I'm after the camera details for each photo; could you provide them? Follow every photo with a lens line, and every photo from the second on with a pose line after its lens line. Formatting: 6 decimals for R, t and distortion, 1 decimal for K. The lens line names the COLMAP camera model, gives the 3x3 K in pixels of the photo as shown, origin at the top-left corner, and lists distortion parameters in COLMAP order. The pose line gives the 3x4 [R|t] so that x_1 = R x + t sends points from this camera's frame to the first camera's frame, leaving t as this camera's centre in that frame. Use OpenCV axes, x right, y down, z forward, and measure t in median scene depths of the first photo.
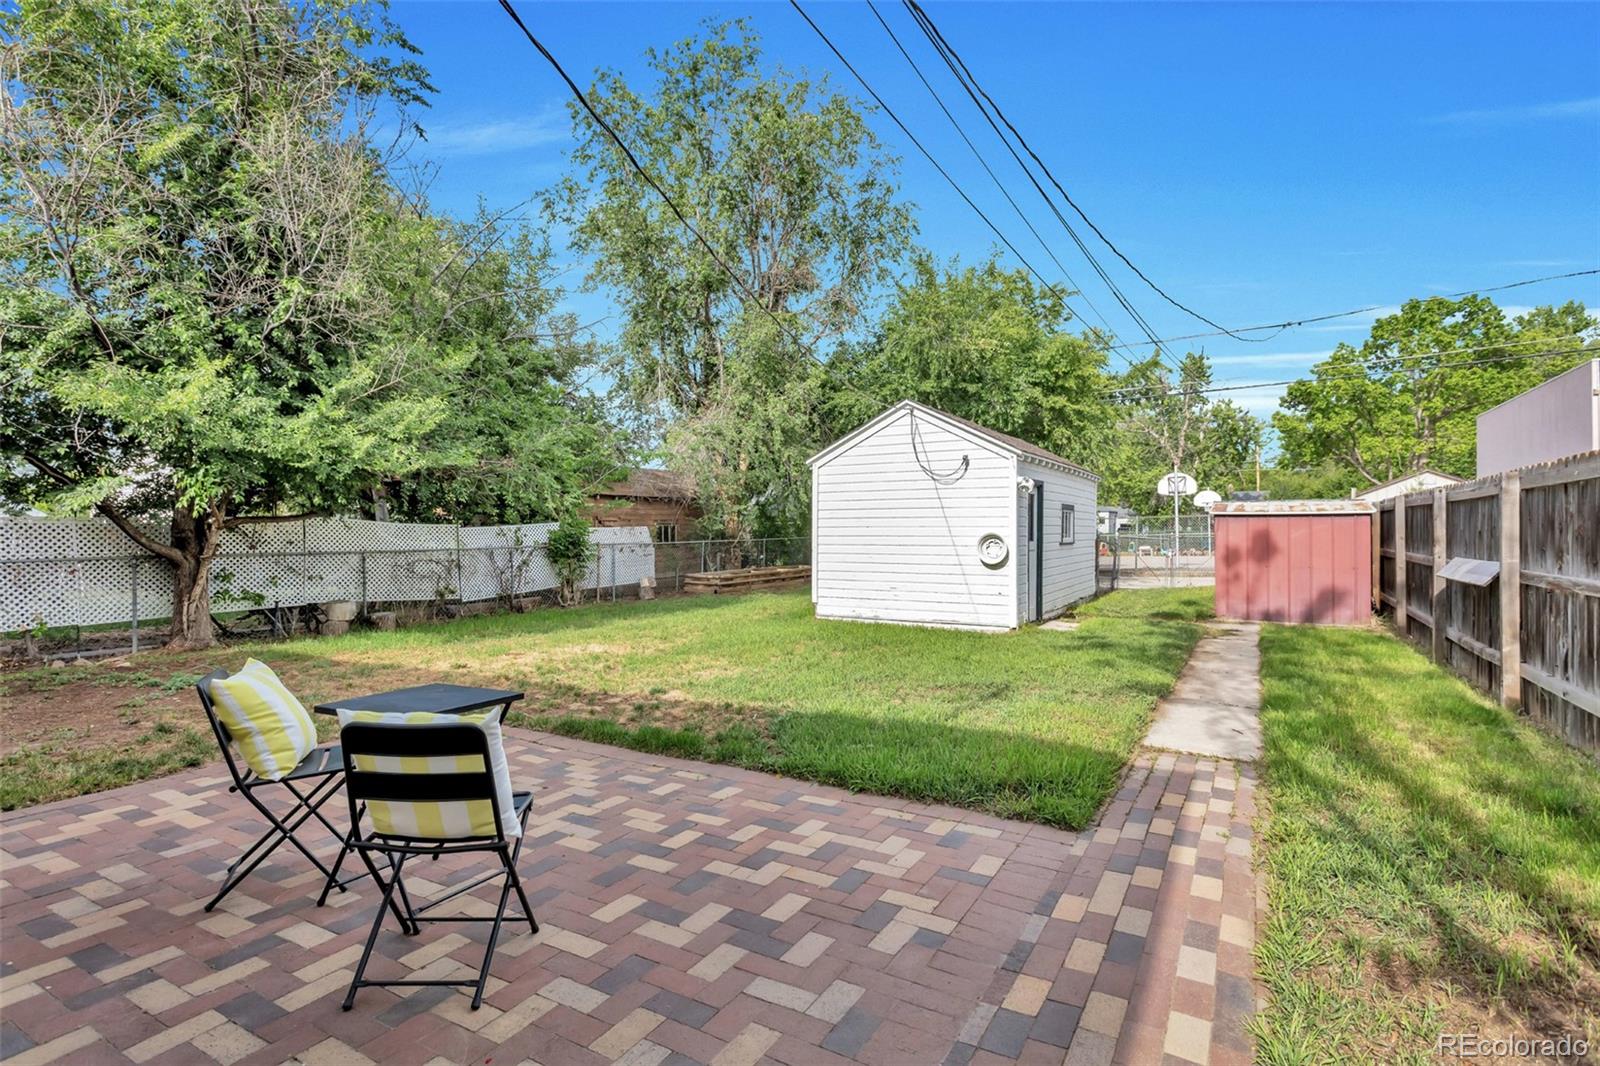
lens RADIAL K [[796.1, 0, 800.0], [0, 796.1, 533.0], [0, 0, 1]] dist [-0.002462, 0.000178]
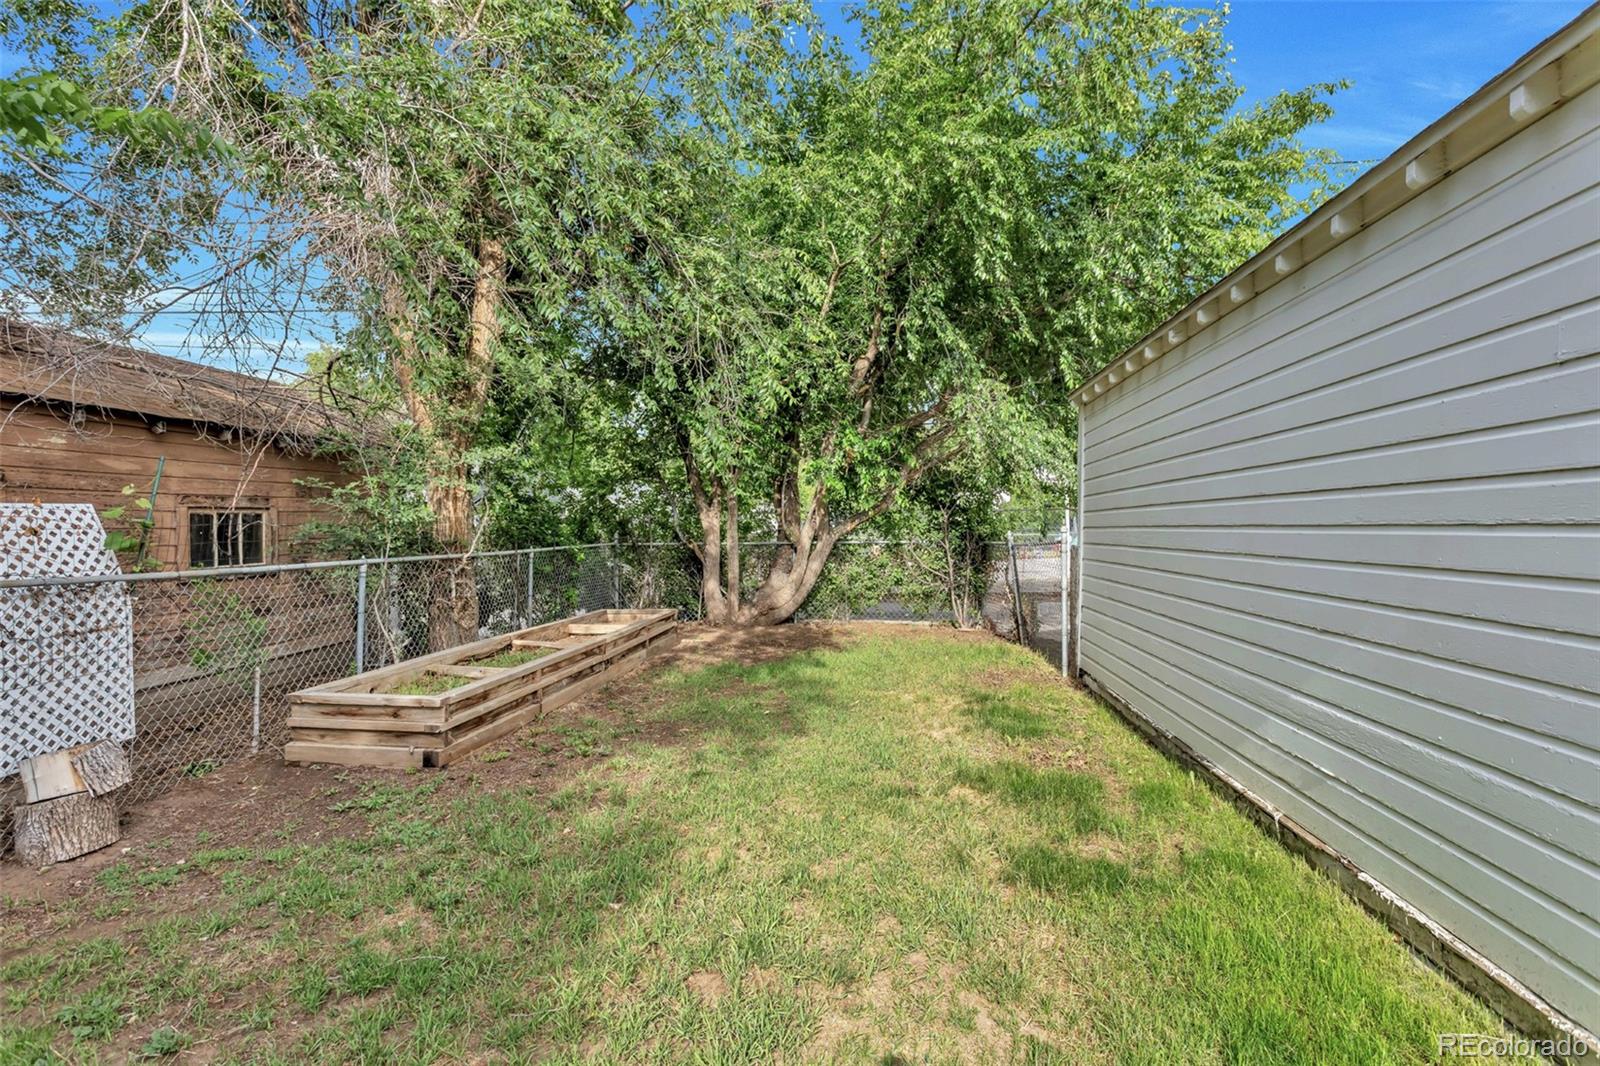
lens RADIAL K [[787.2, 0, 807.0], [0, 787.2, 529.0], [0, 0, 1]] dist [0.003548, 0.000656]
pose [[0.901602, -0.004183, 0.432547, -0.103455], [0.008525, 0.999931, -0.008099, 0.002271], [-0.432483, 0.010990, 0.901575, 0.703288]]
